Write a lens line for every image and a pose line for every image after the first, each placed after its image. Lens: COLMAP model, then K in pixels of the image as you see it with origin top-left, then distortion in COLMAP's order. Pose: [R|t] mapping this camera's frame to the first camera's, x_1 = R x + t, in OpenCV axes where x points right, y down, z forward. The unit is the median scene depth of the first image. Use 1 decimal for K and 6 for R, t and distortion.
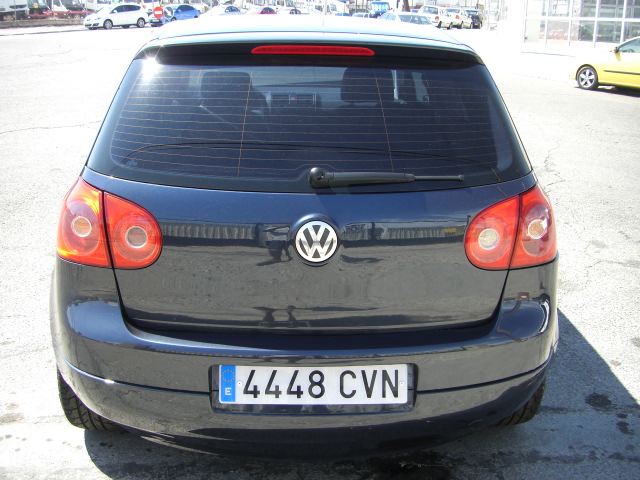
lens RADIAL K [[715.5, 0, 316.5], [0, 715.5, 236.5], [0, 0, 1]] dist [-0.137637, 0.000000]
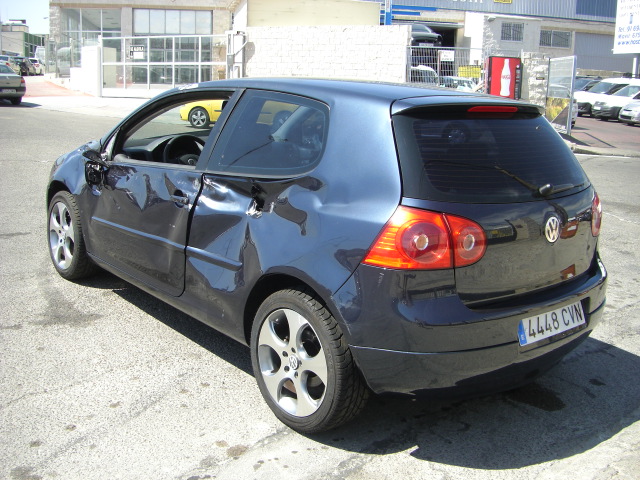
lens RADIAL K [[715.5, 0, 317.0], [0, 715.5, 243.2], [0, 0, 1]] dist [-0.137637, 0.000000]
pose [[0.801021, -0.130998, 0.584128, -1.230643], [0.160361, 0.987057, 0.001455, -0.044876], [-0.576758, 0.092506, 0.811661, 0.027455]]
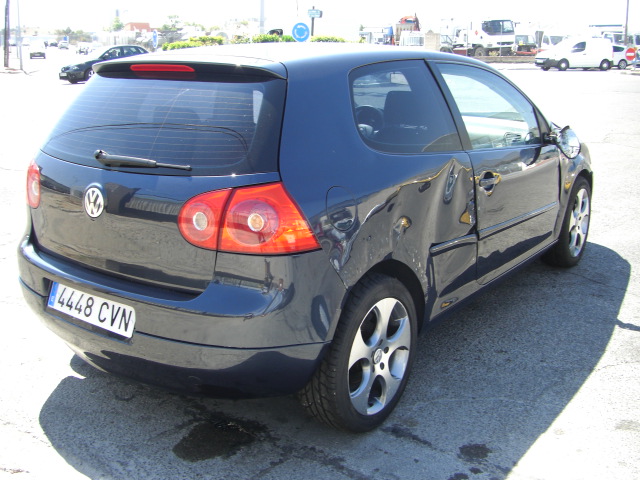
lens RADIAL K [[715.5, 0, 295.7], [0, 715.5, 243.9], [0, 0, 1]] dist [-0.137637, 0.000000]
pose [[0.765011, 0.152534, -0.625693, 1.079291], [-0.179018, 0.983624, 0.020913, -0.011906], [0.618636, 0.096012, 0.779789, 0.159913]]
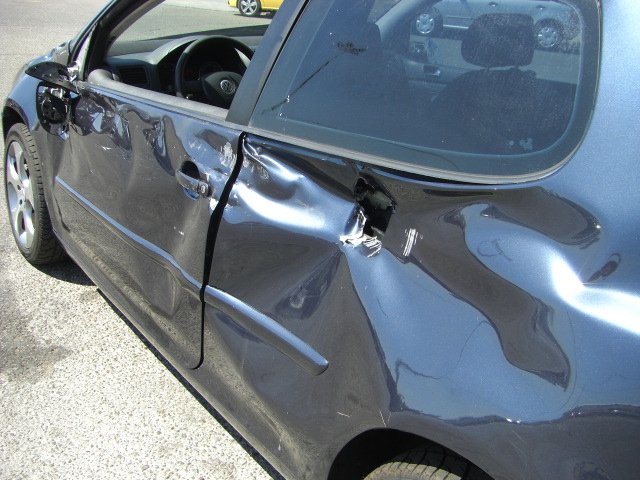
lens RADIAL K [[715.5, 0, 320.1], [0, 715.5, 234.0], [0, 0, 1]] dist [-0.137637, 0.000000]
pose [[0.840315, -0.174785, 0.513148, -0.778825], [0.126132, 0.983656, 0.128496, -0.229801], [-0.527220, -0.043253, 0.848627, 0.844814]]
